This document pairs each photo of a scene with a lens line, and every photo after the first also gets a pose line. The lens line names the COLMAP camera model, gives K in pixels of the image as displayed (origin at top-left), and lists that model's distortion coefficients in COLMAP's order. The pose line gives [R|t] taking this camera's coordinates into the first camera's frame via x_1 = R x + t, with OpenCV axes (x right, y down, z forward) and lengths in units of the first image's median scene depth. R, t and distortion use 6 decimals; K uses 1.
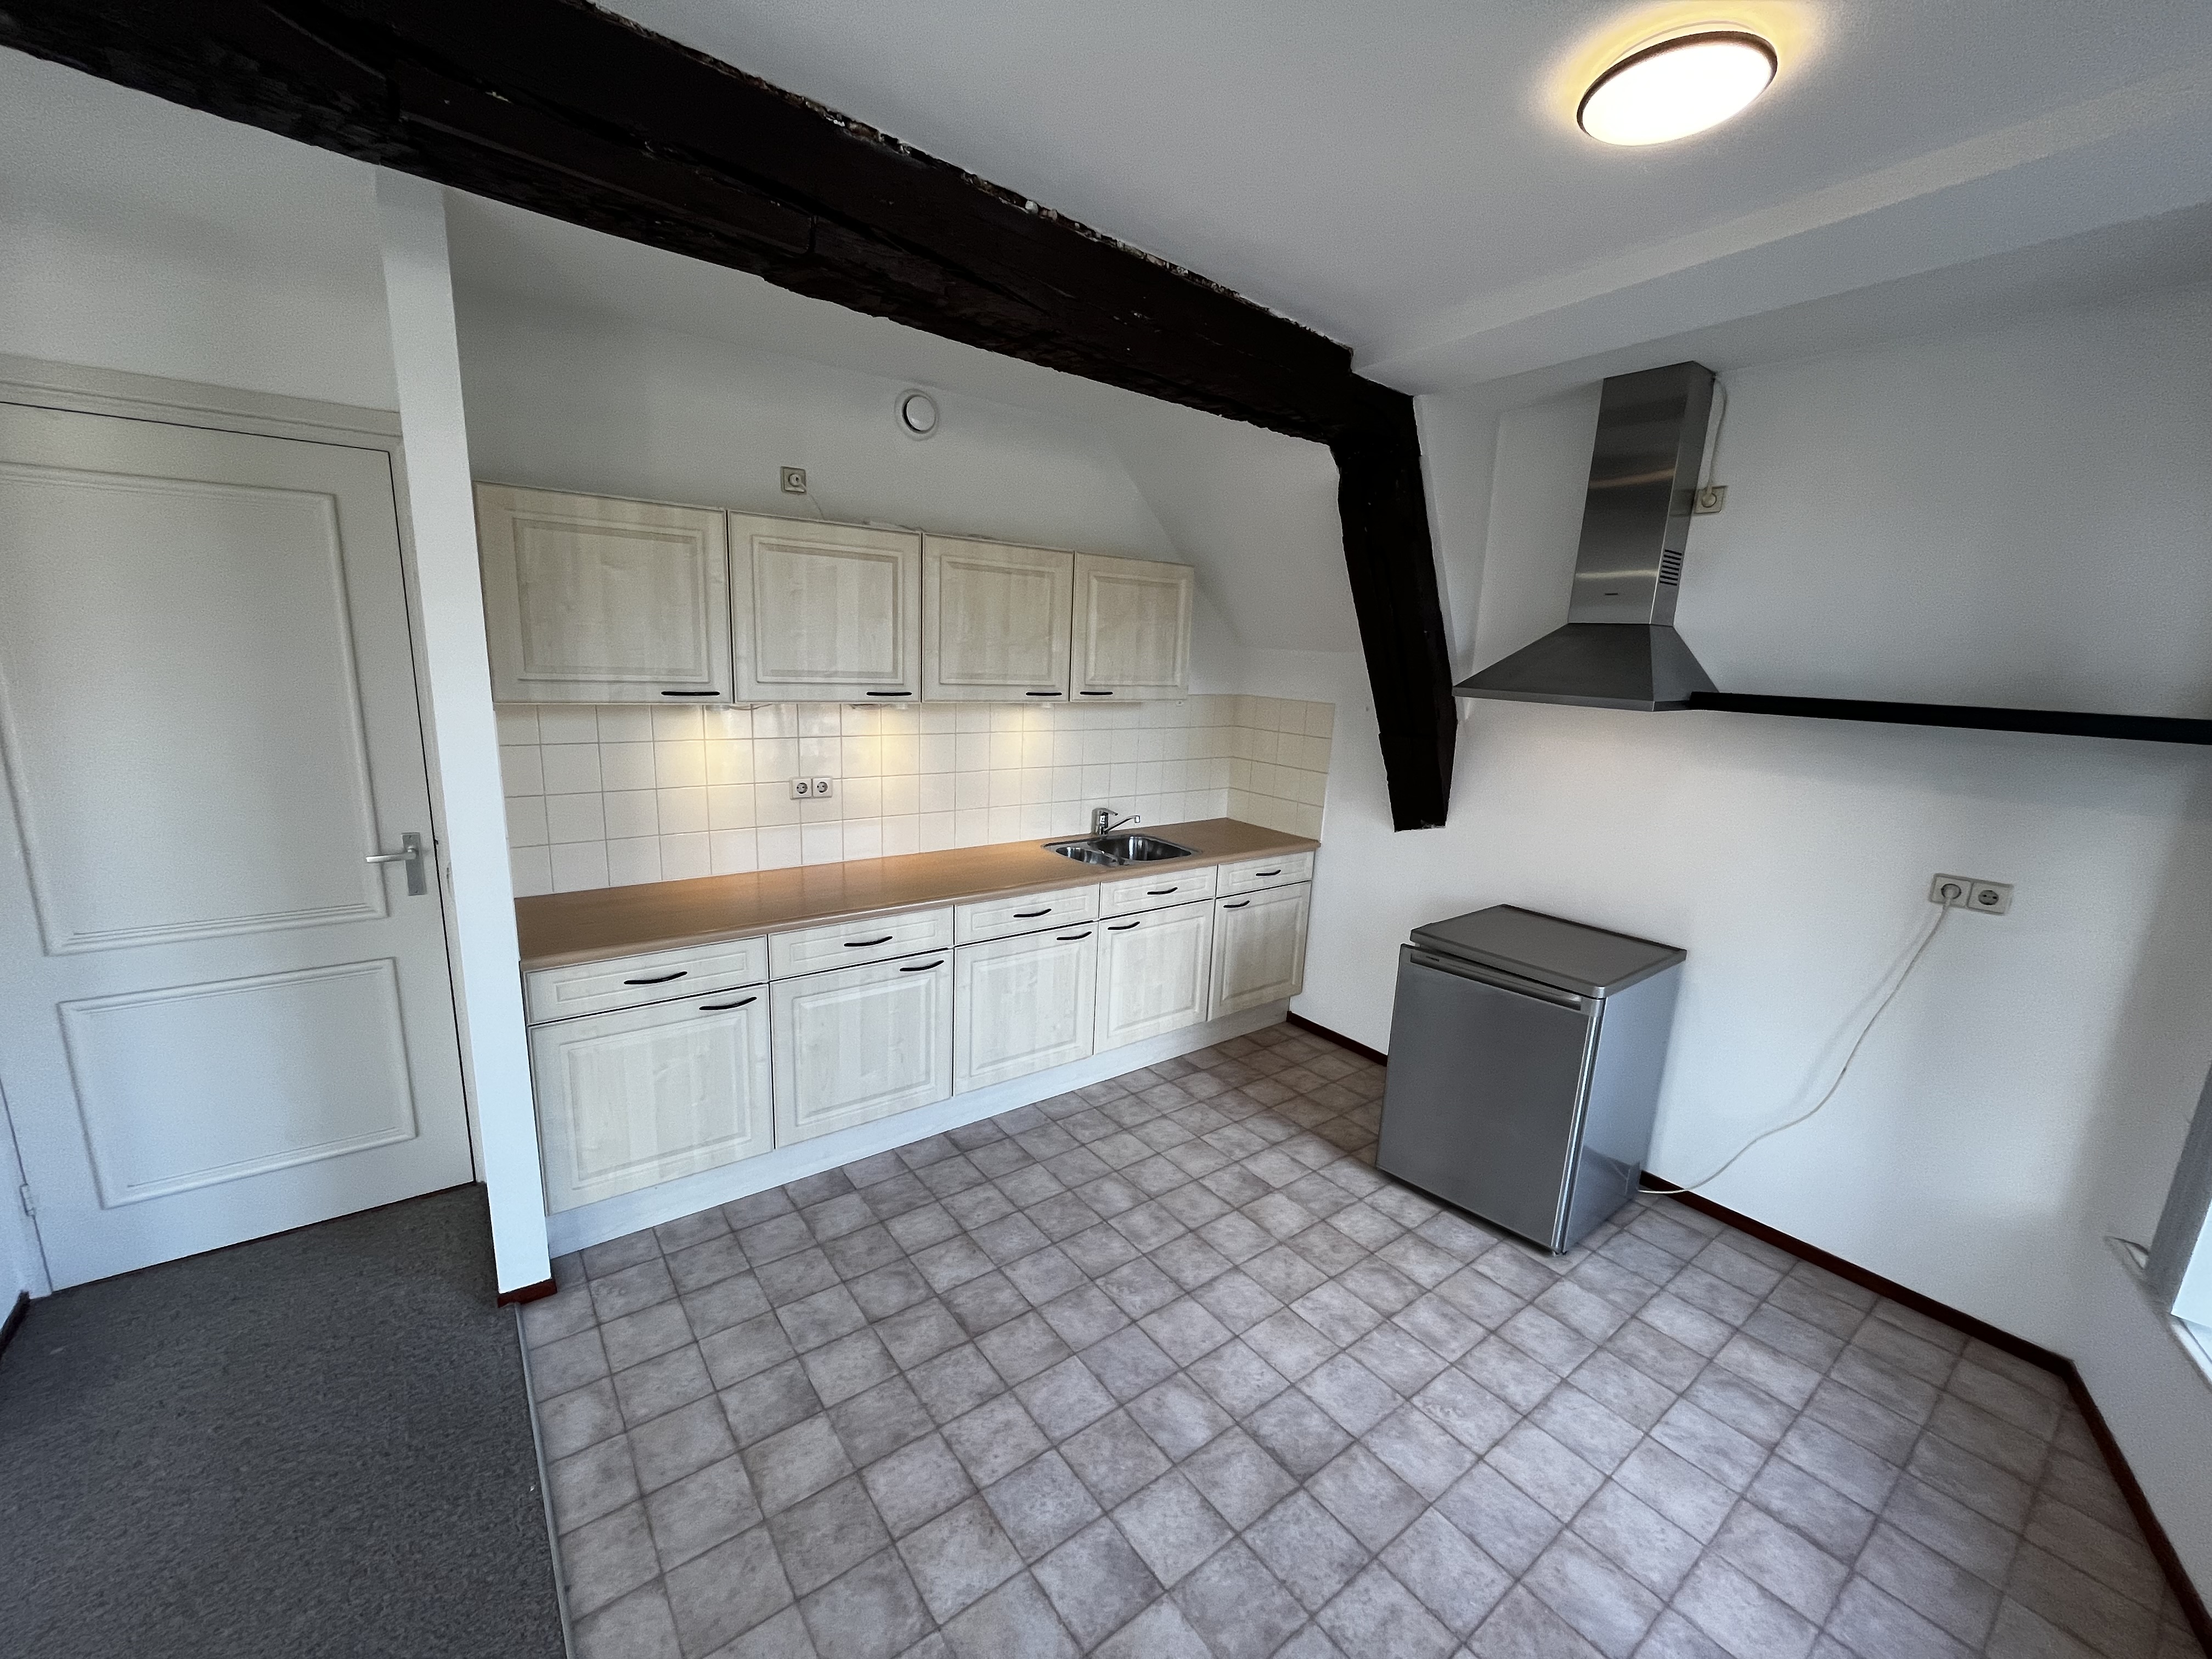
lens RADIAL K [[884.0, 0, 1102.3], [0, 884.0, 836.2], [0, 0, 1]] dist [0.000673, 0.000075]
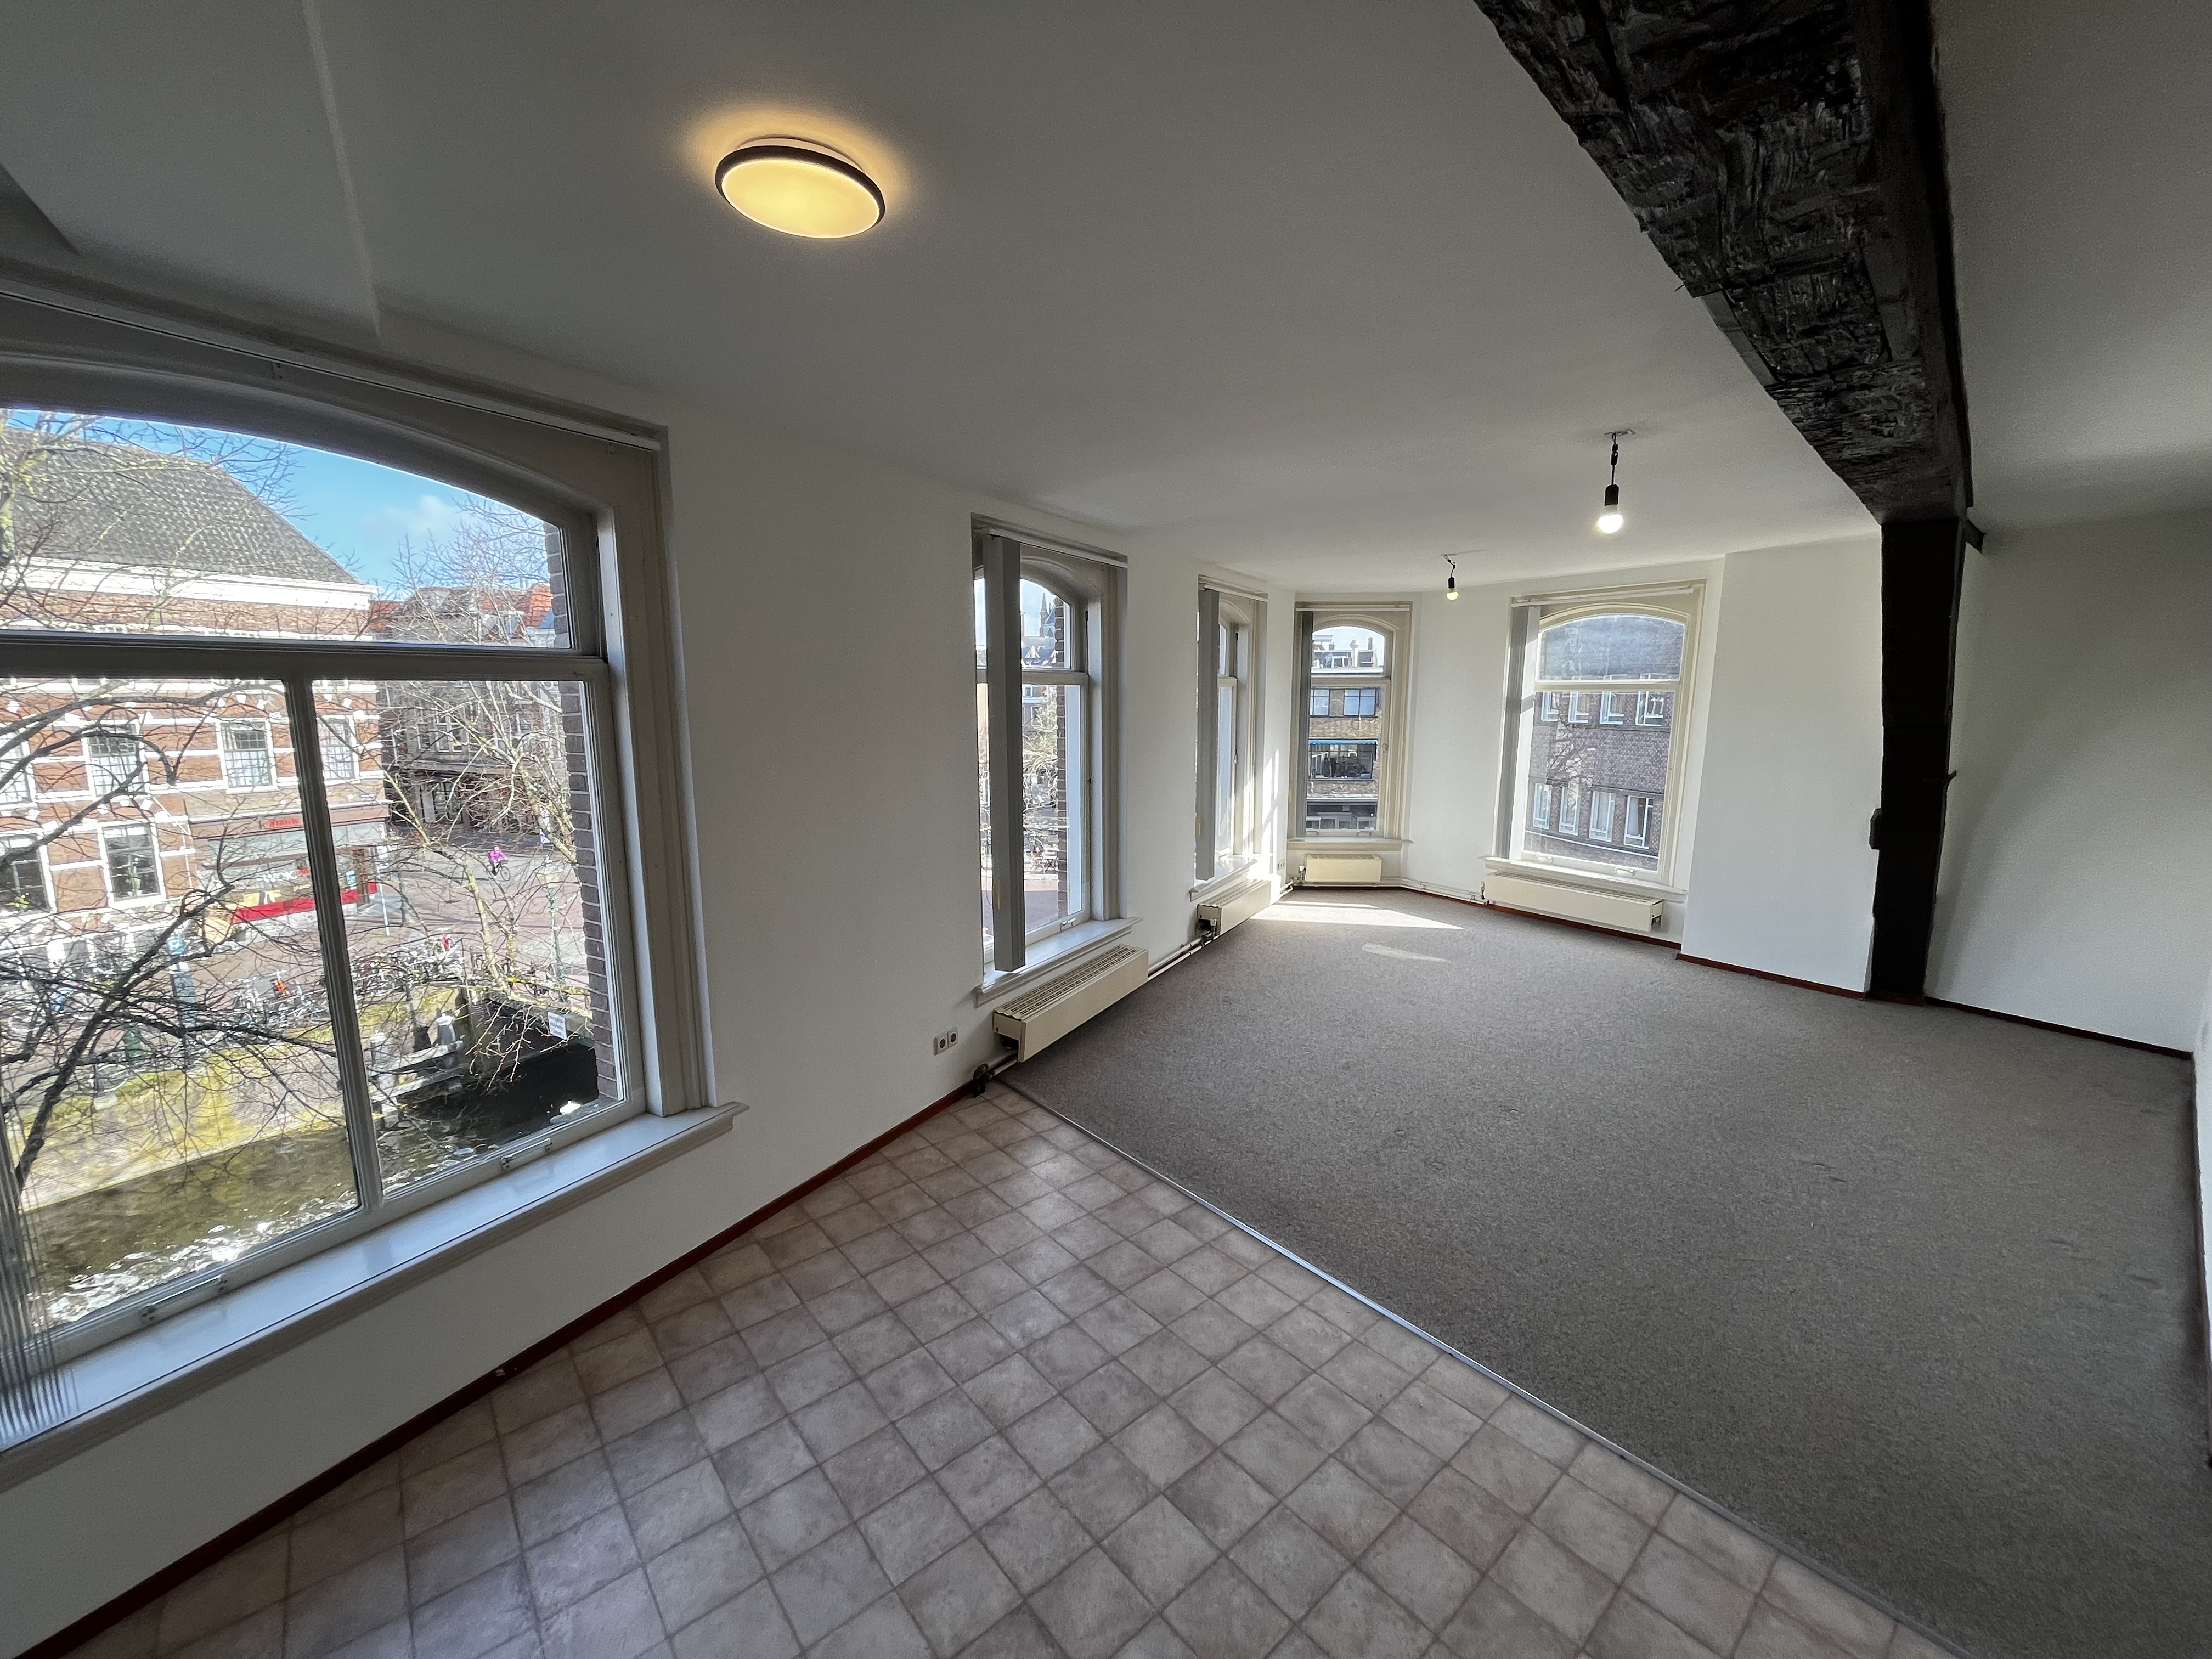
lens RADIAL K [[884.0, 0, 1105.5], [0, 884.0, 827.7], [0, 0, 1]] dist [0.000673, 0.000075]
pose [[-0.997199, -0.032318, -0.067446, 0.239341], [-0.053988, 0.935143, 0.350134, -0.382194], [0.051756, 0.352794, -0.934268, 1.658969]]
